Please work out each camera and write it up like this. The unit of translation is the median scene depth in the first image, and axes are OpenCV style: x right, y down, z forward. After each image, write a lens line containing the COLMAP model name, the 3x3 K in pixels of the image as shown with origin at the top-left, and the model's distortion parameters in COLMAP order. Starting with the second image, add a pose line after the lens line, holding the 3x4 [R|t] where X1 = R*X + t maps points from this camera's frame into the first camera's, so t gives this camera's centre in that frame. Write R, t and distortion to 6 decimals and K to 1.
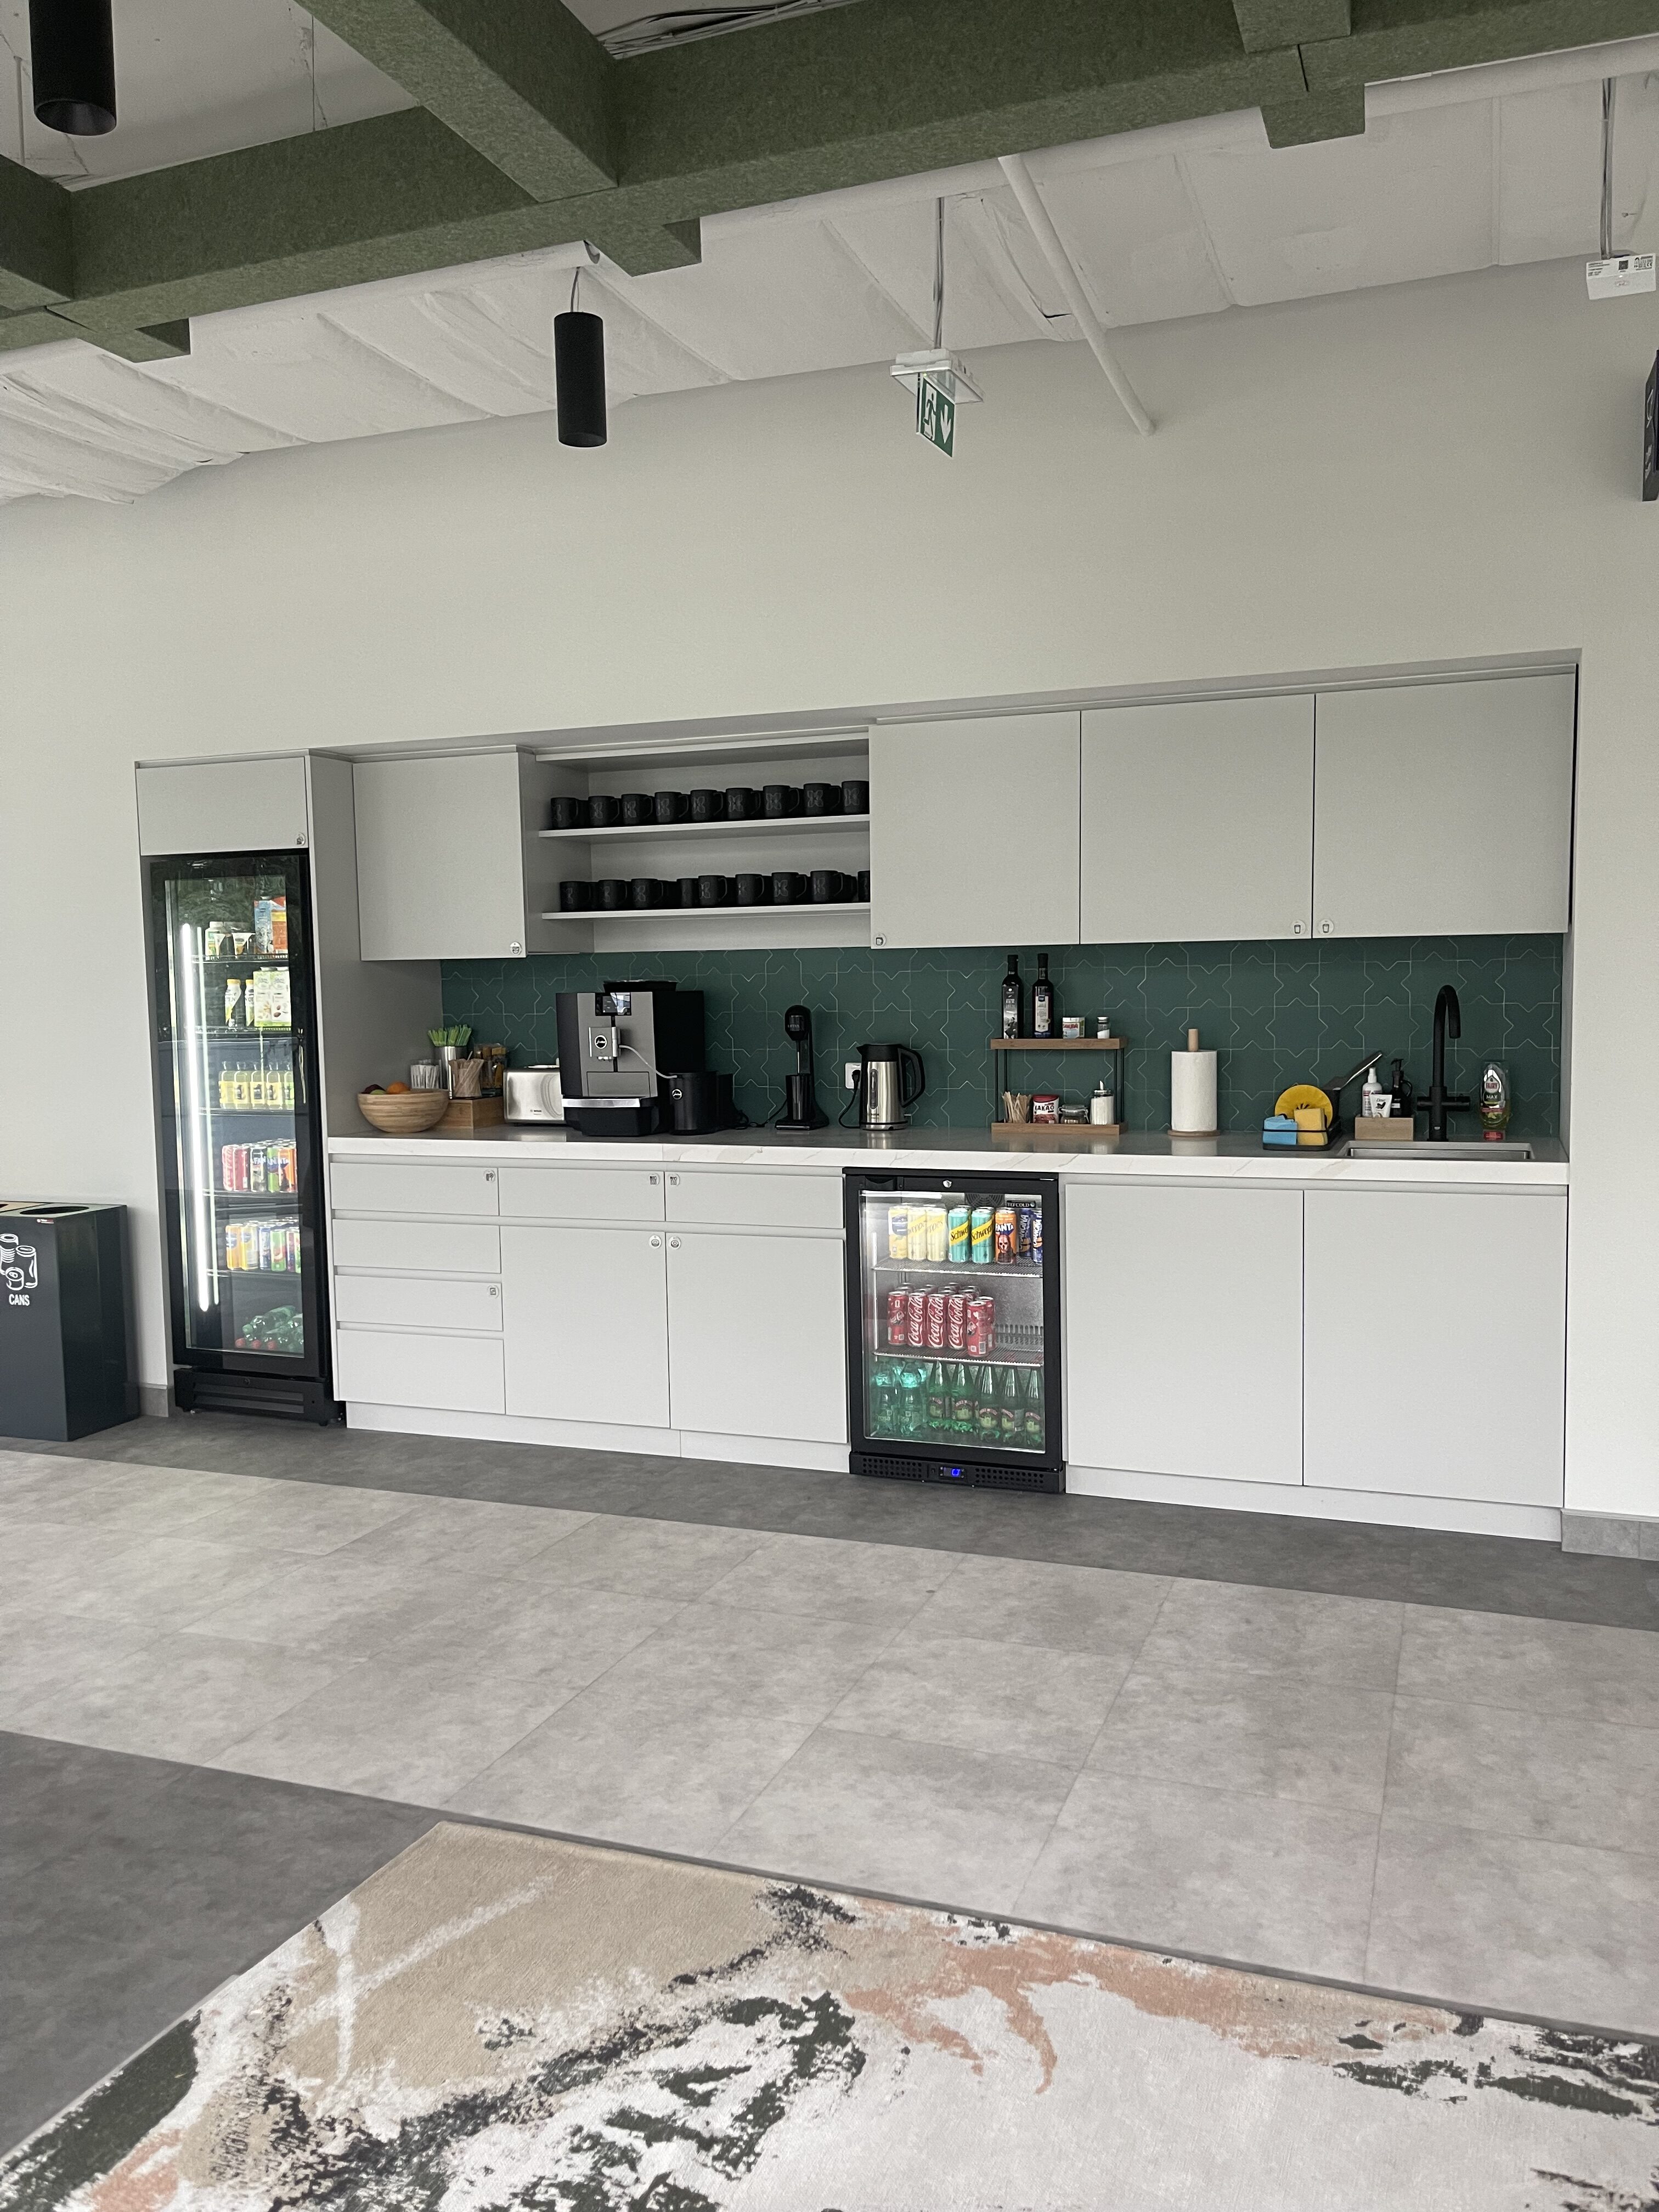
lens RADIAL K [[1683.4, 0, 839.0], [0, 1683.4, 1122.8], [0, 0, 1]] dist [0.047112, -0.054350]
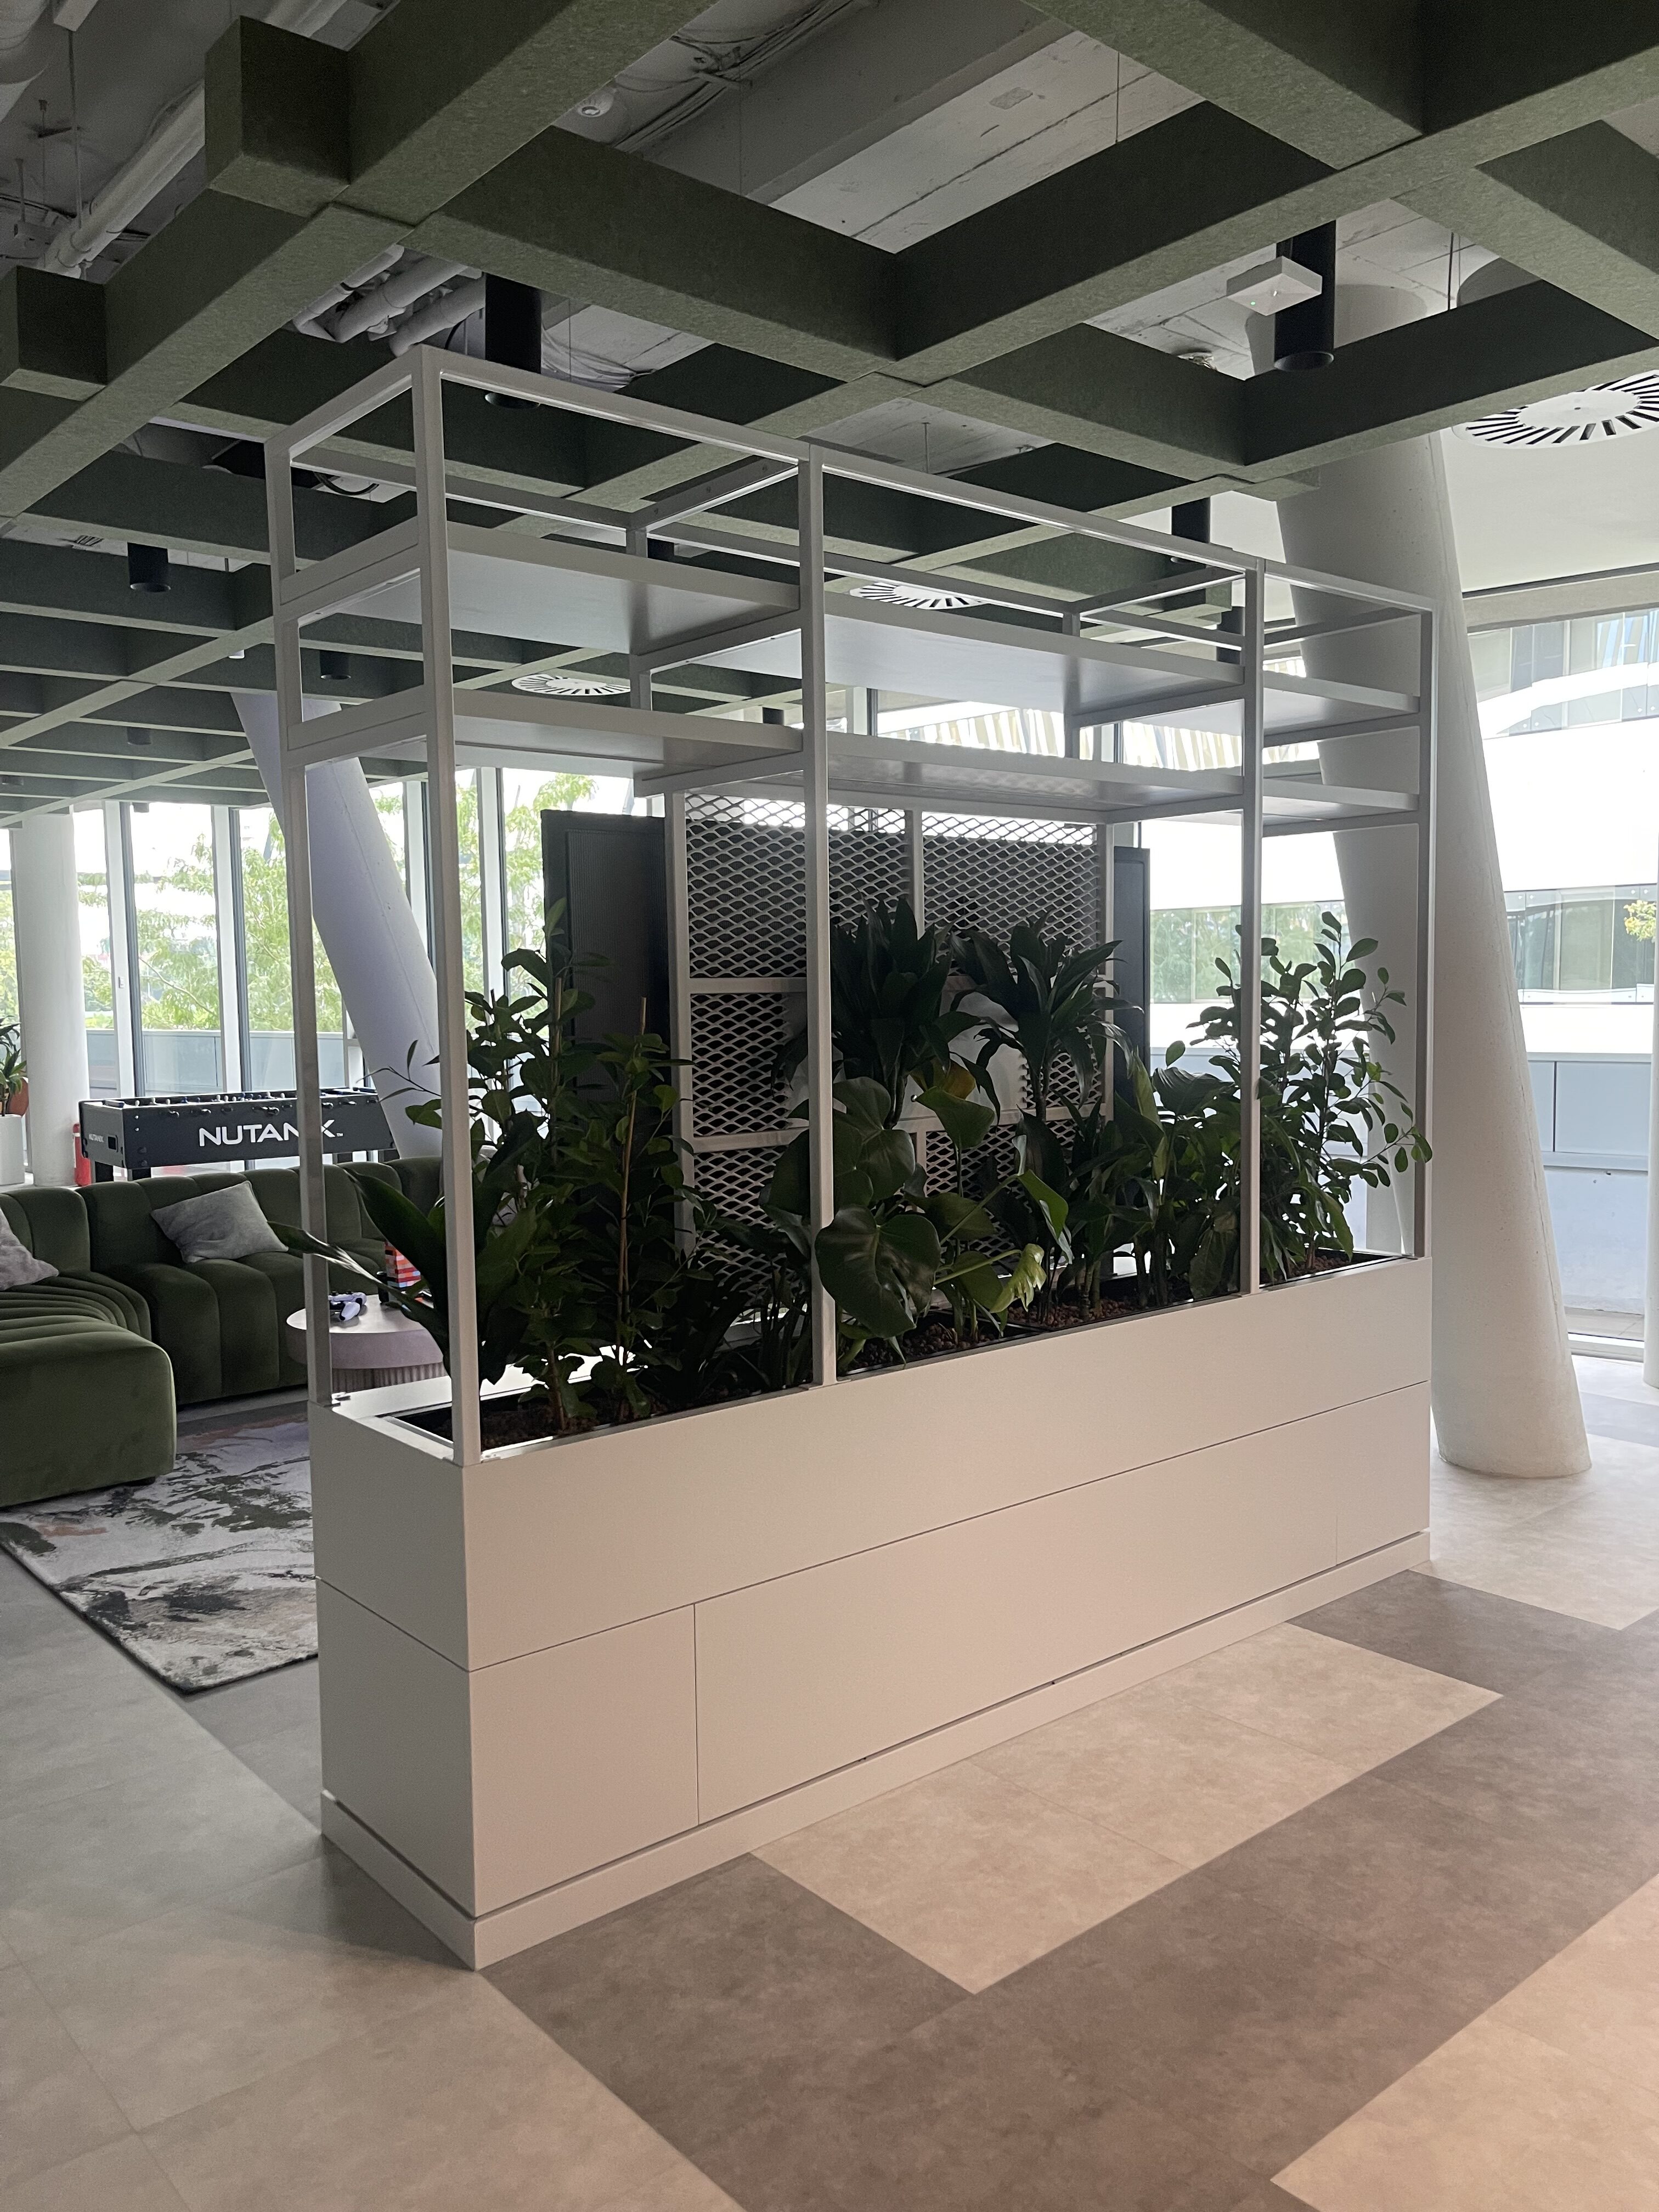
lens RADIAL K [[1683.4, 0, 839.0], [0, 1683.4, 1122.8], [0, 0, 1]] dist [0.047112, -0.054350]
pose [[0.446248, -0.068684, 0.892270, -1.357305], [0.072396, 0.996553, 0.040504, -0.038560], [-0.891976, 0.046522, 0.449682, -0.853109]]
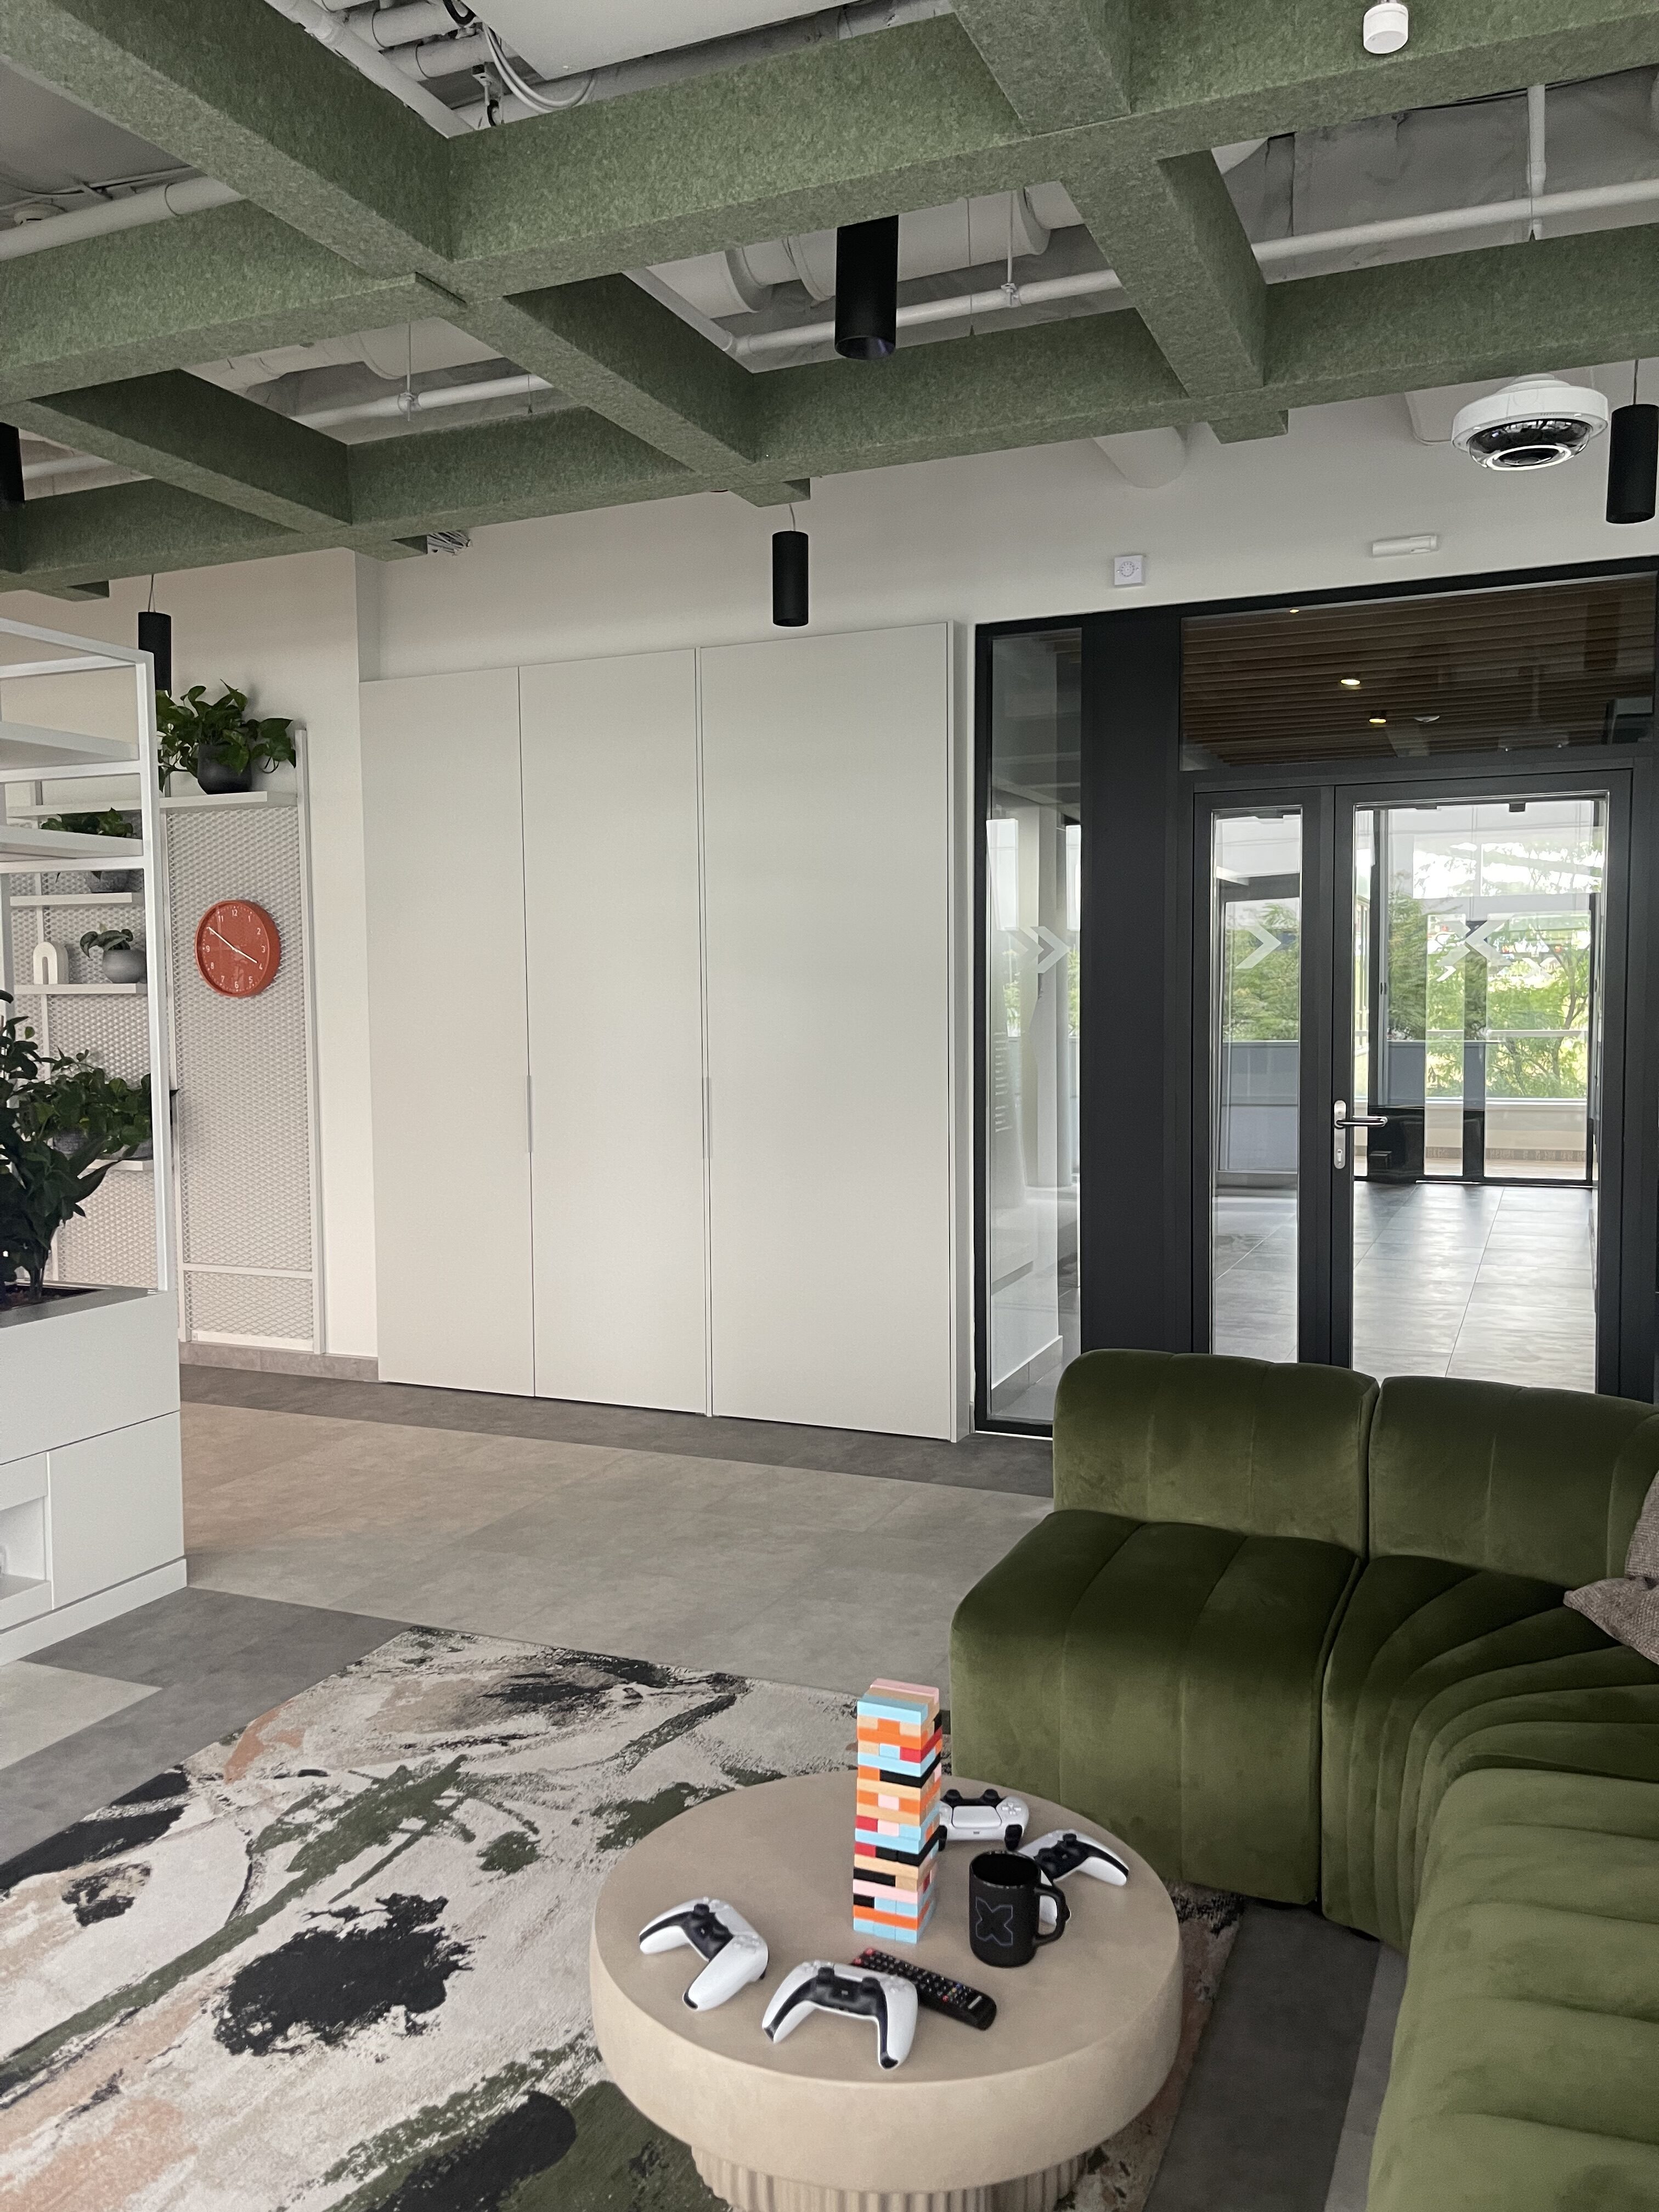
lens RADIAL K [[1683.4, 0, 839.0], [0, 1683.4, 1122.8], [0, 0, 1]] dist [0.047112, -0.054350]
pose [[-0.013447, 0.075616, -0.997046, 0.924278], [-0.072789, 0.994417, 0.076398, -0.154688], [0.997257, 0.073602, -0.007868, 0.514795]]
